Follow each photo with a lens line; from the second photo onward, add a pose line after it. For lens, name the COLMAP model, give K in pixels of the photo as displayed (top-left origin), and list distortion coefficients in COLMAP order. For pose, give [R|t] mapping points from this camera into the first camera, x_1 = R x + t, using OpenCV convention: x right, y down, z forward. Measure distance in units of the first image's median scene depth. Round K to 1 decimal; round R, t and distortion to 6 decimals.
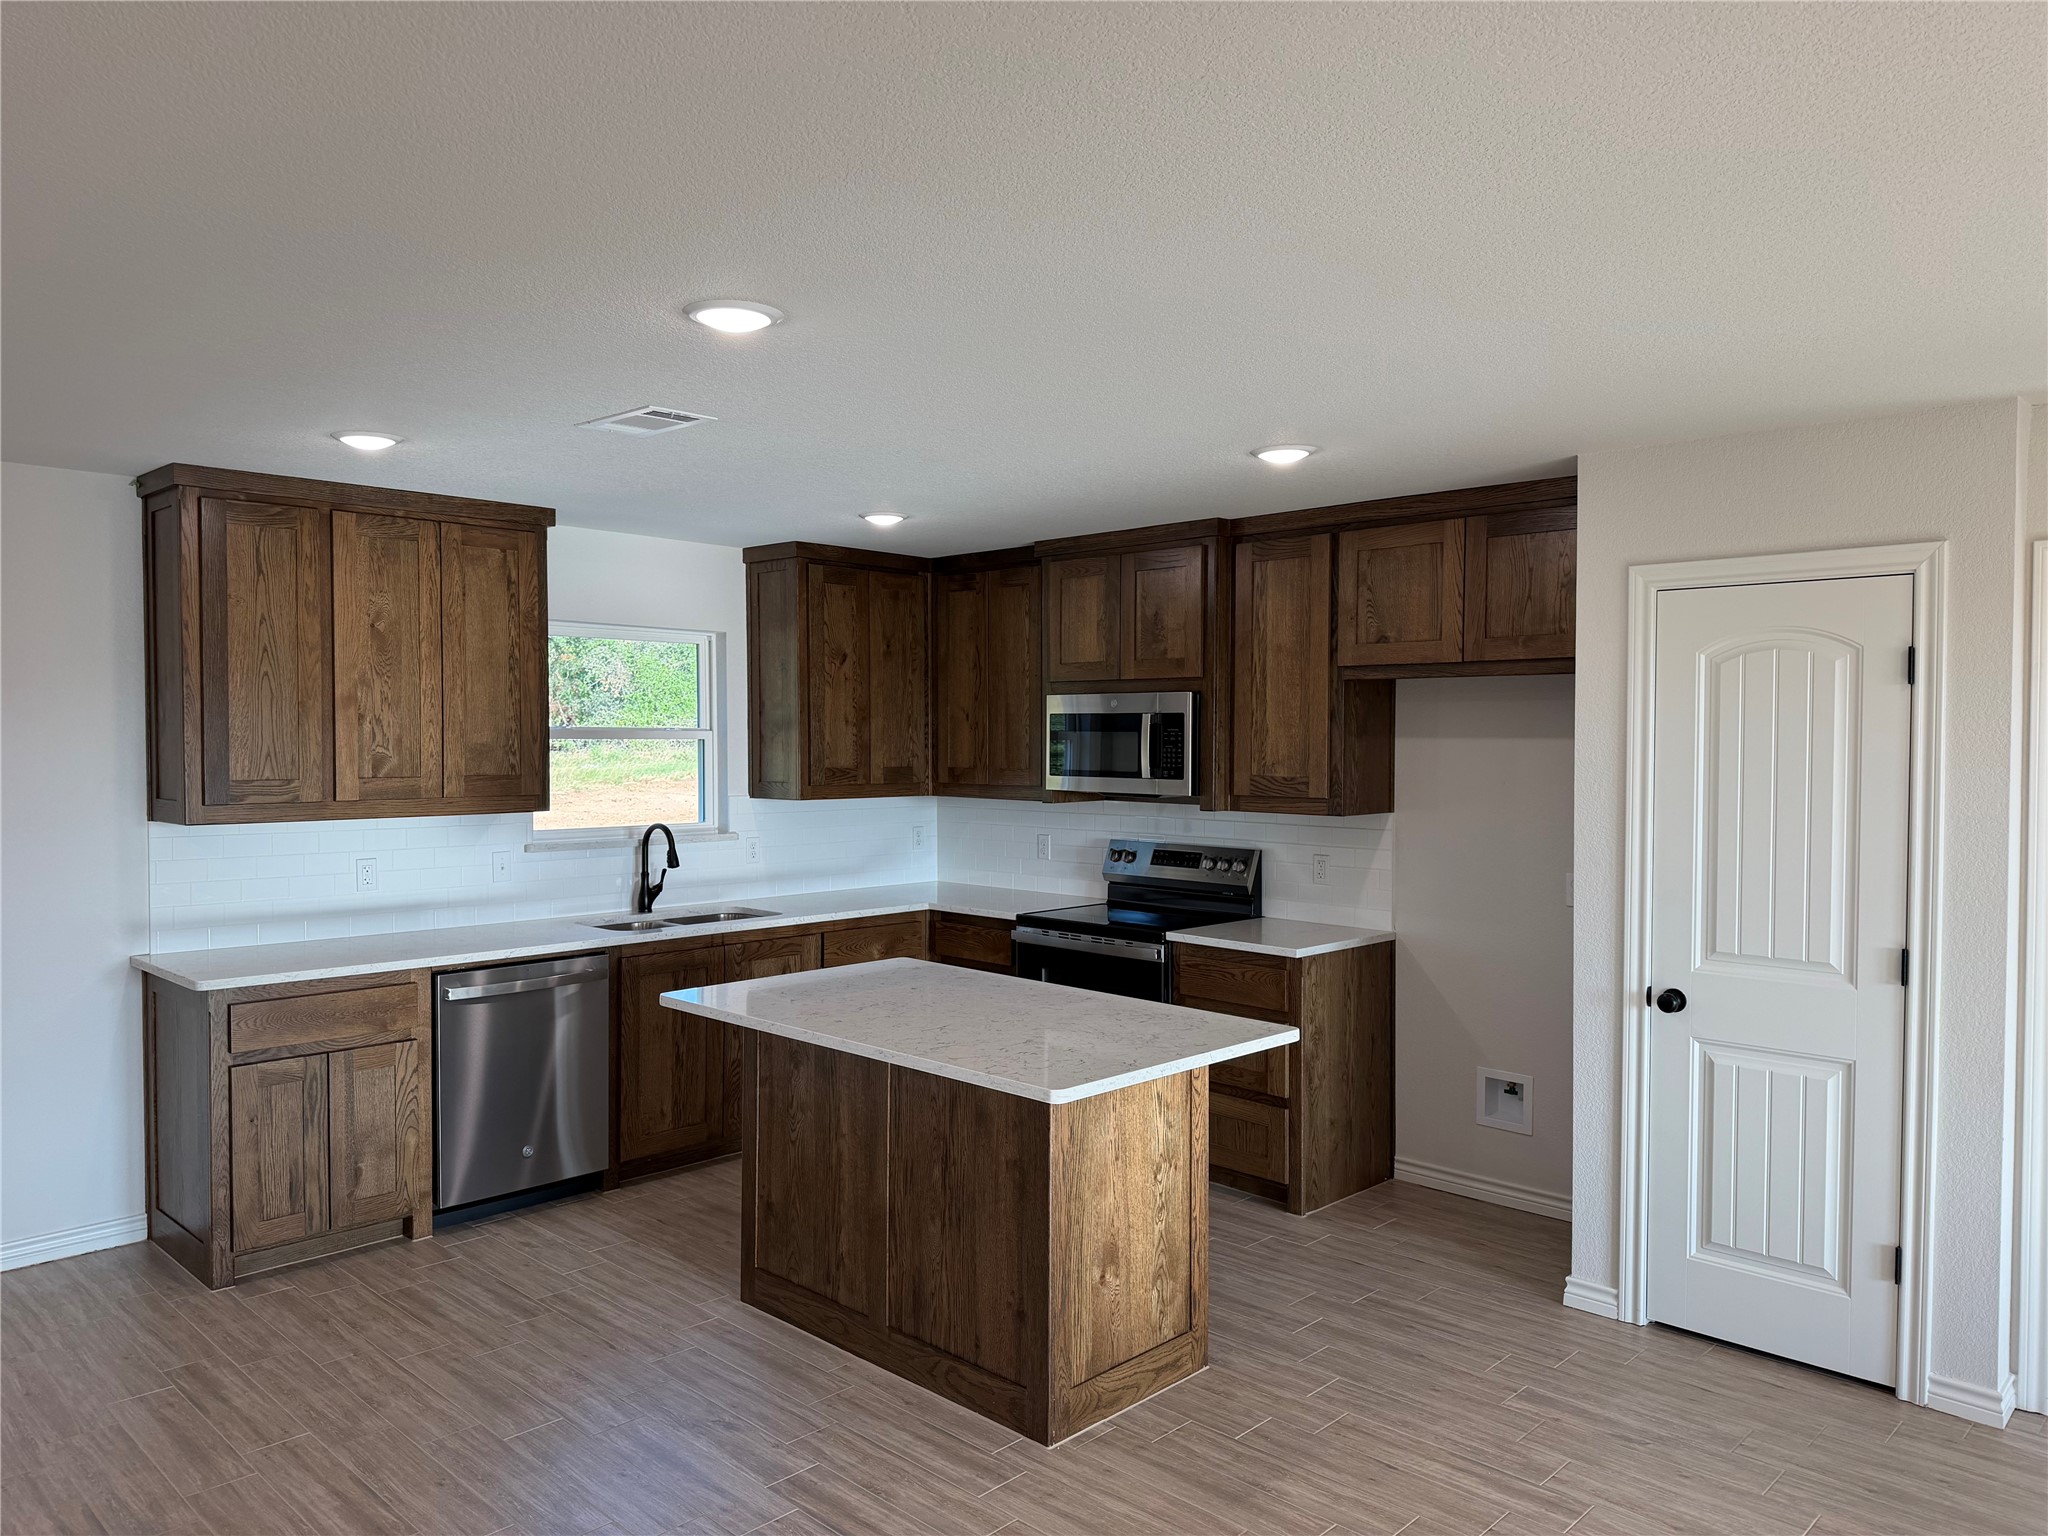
lens RADIAL K [[1443.3, 0, 1014.0], [0, 1443.3, 758.0], [0, 0, 1]] dist [0.023108, -0.028228]
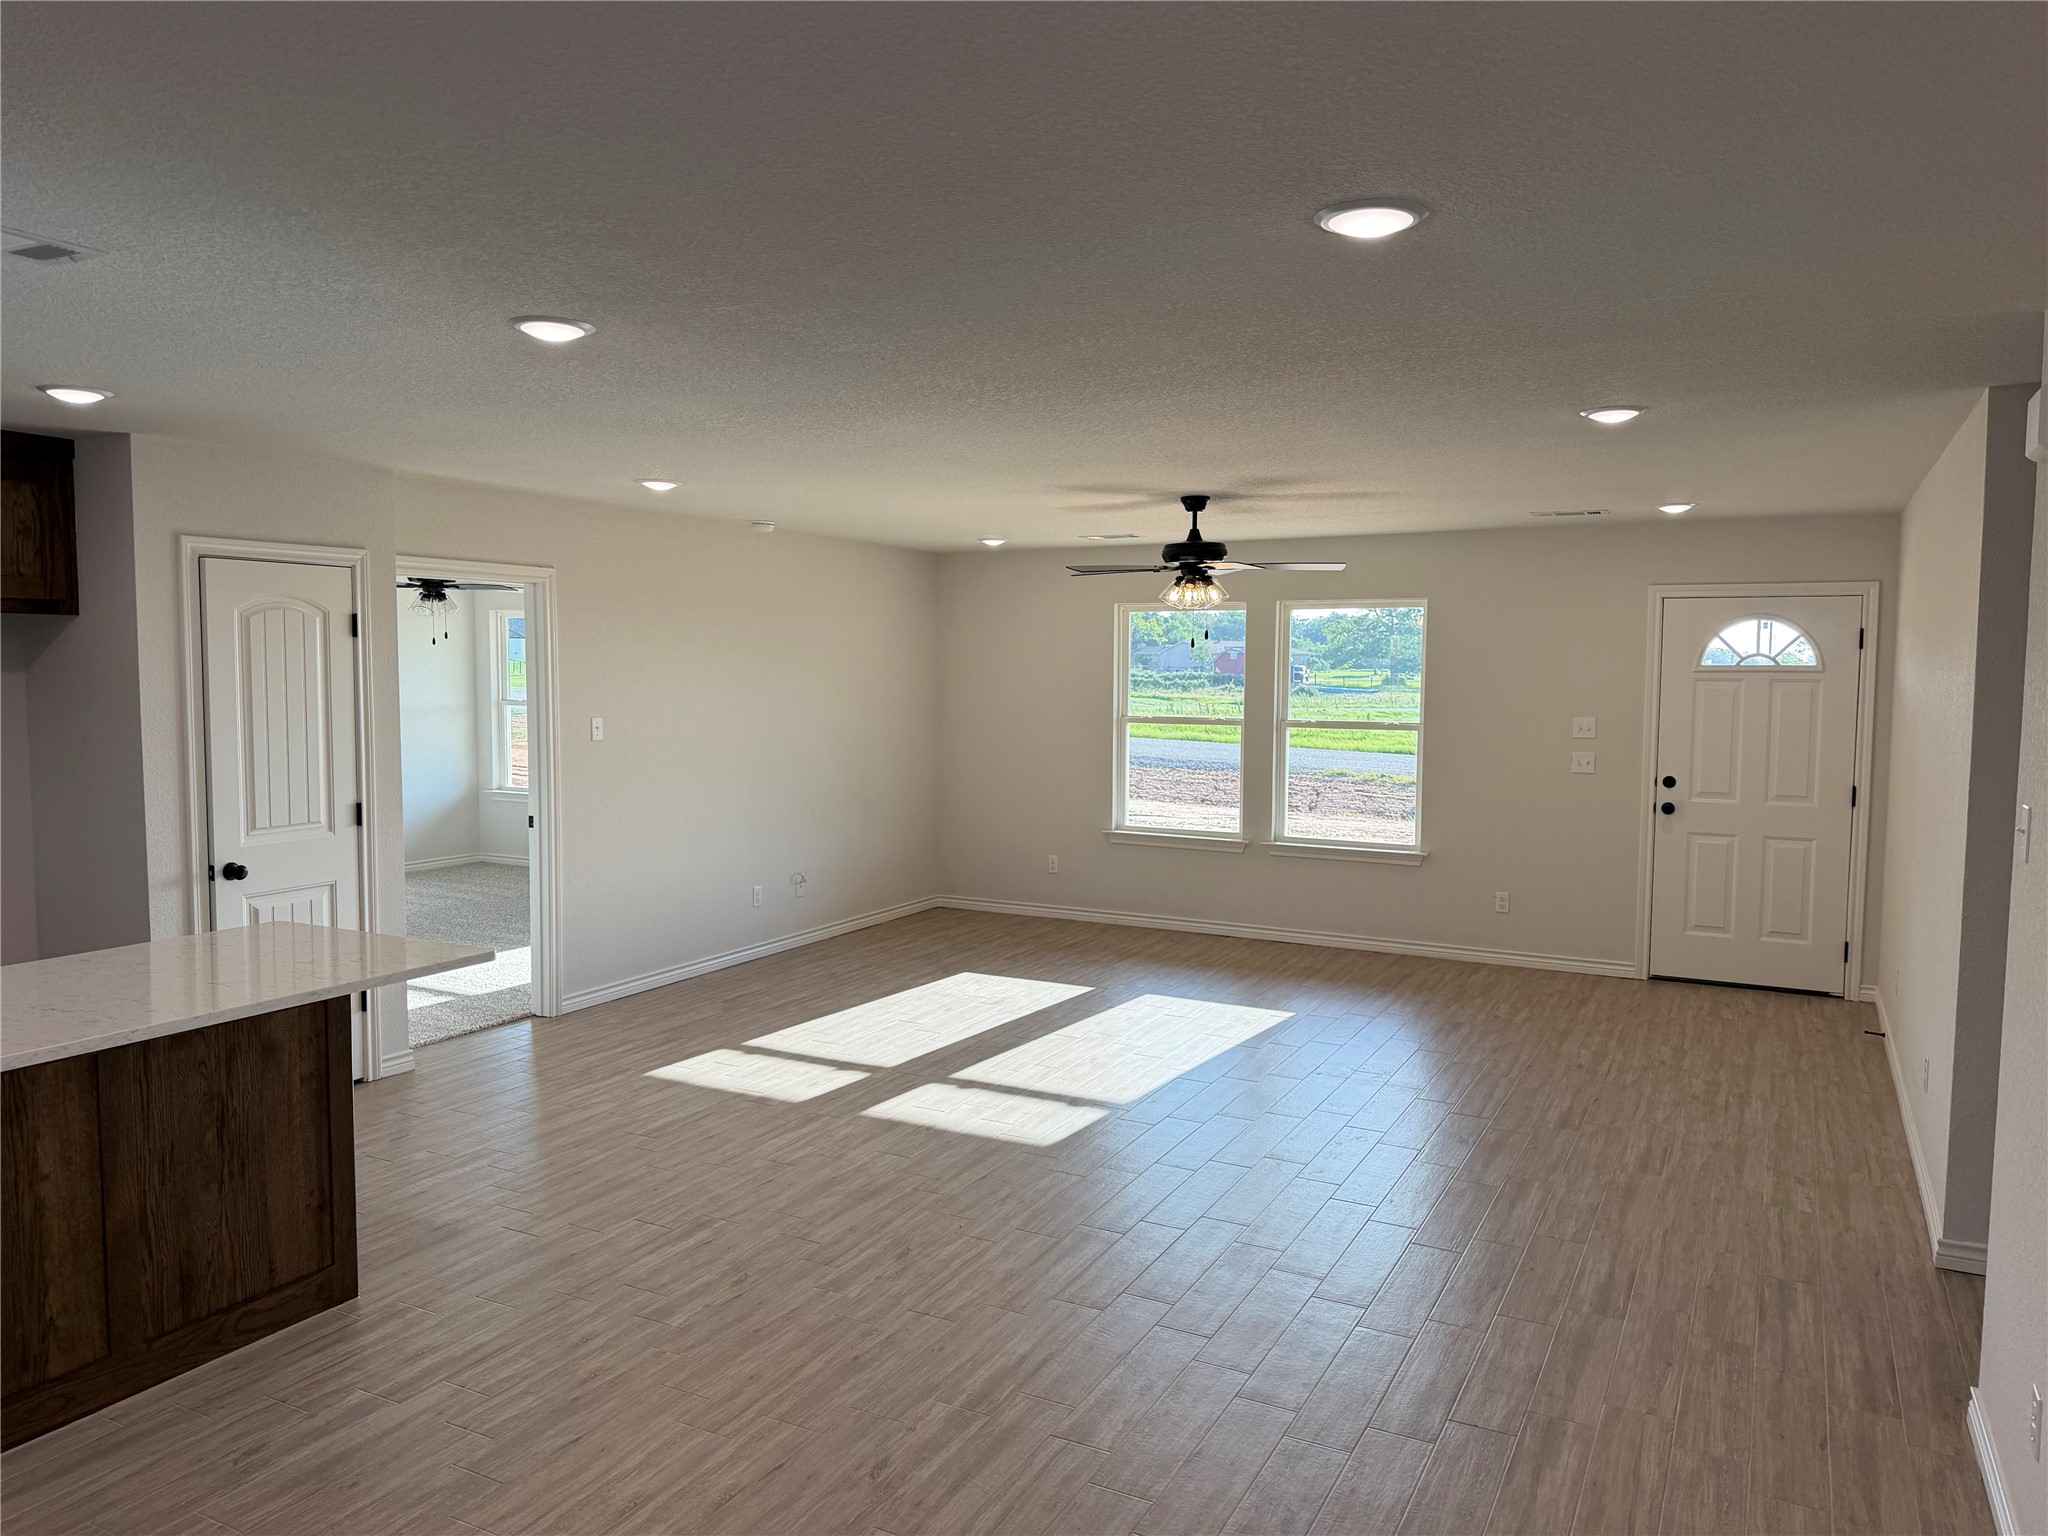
lens RADIAL K [[1443.3, 0, 1020.2], [0, 1443.3, 747.2], [0, 0, 1]] dist [0.023108, -0.028228]
pose [[-0.278501, -0.066088, 0.958159, -0.874595], [0.010029, 0.997375, 0.071708, -0.028806], [-0.960383, 0.029581, -0.277108, 0.581145]]
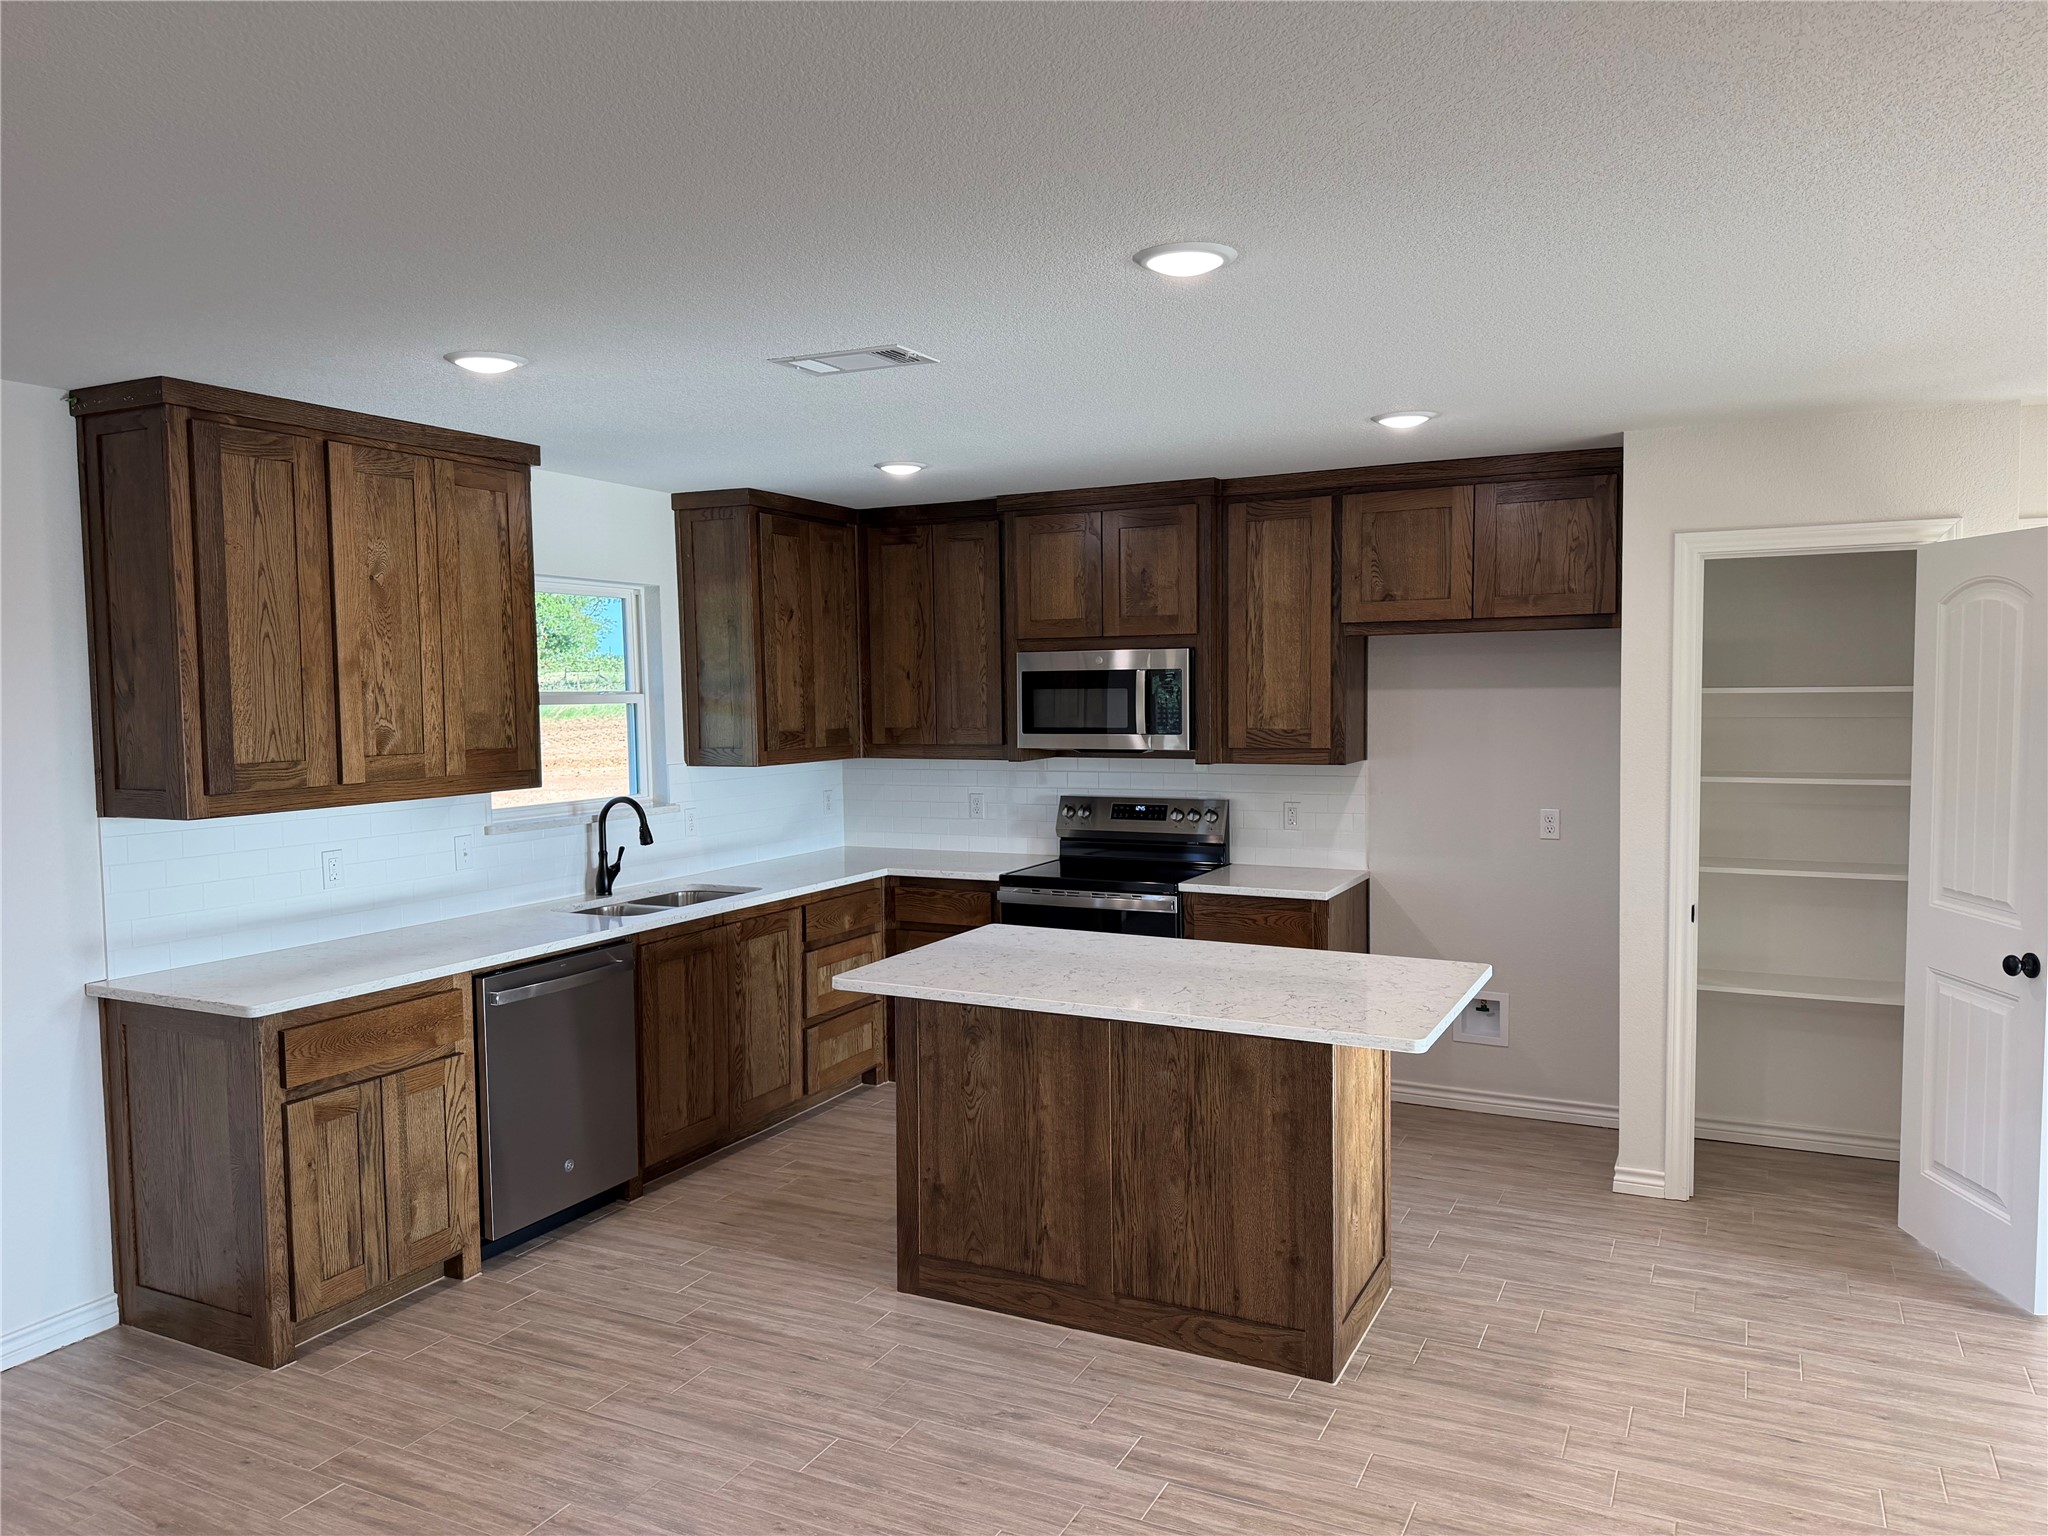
lens RADIAL K [[1443.3, 0, 1026.4], [0, 1443.3, 756.1], [0, 0, 1]] dist [0.023108, -0.028228]
pose [[0.952463, -0.030143, 0.303160, -0.351666], [0.020699, 0.999197, 0.034317, -0.008024], [-0.303951, -0.026410, 0.952321, 0.068871]]
